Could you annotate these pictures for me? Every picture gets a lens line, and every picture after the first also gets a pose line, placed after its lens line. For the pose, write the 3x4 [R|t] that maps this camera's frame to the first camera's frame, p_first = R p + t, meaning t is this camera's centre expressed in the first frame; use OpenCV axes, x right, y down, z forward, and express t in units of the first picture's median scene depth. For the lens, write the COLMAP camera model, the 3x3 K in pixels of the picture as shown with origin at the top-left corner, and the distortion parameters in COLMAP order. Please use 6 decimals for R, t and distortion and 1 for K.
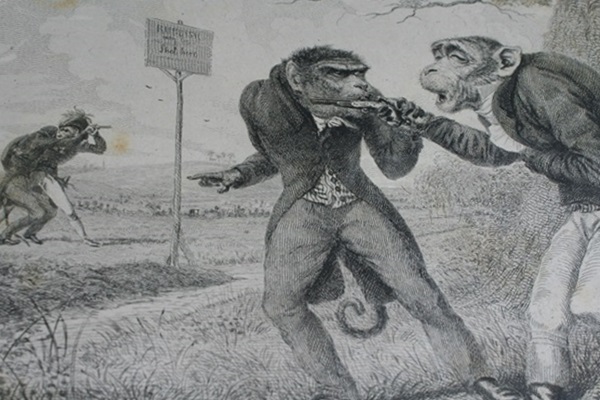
lens RADIAL K [[890.5, 0, 299.8], [0, 890.5, 199.9], [0, 0, 1]] dist [-0.060496, 0.000000]
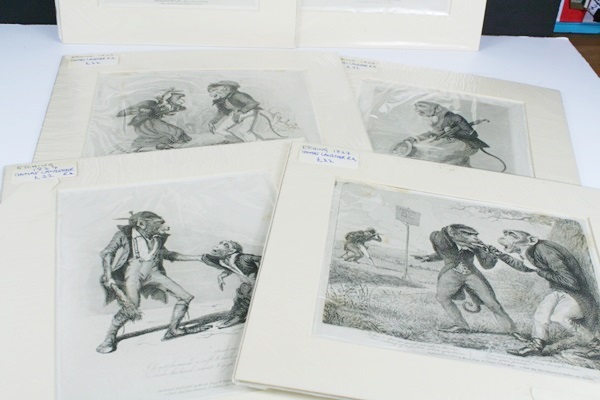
lens RADIAL K [[720.5, 0, 301.1], [0, 720.5, 199.7], [0, 0, 1]] dist [-0.050826, 0.000000]
pose [[0.981384, 0.143664, -0.127462, -0.198135], [-0.182005, 0.907579, -0.378384, 0.717897], [0.061322, 0.394539, 0.916831, -1.111763]]
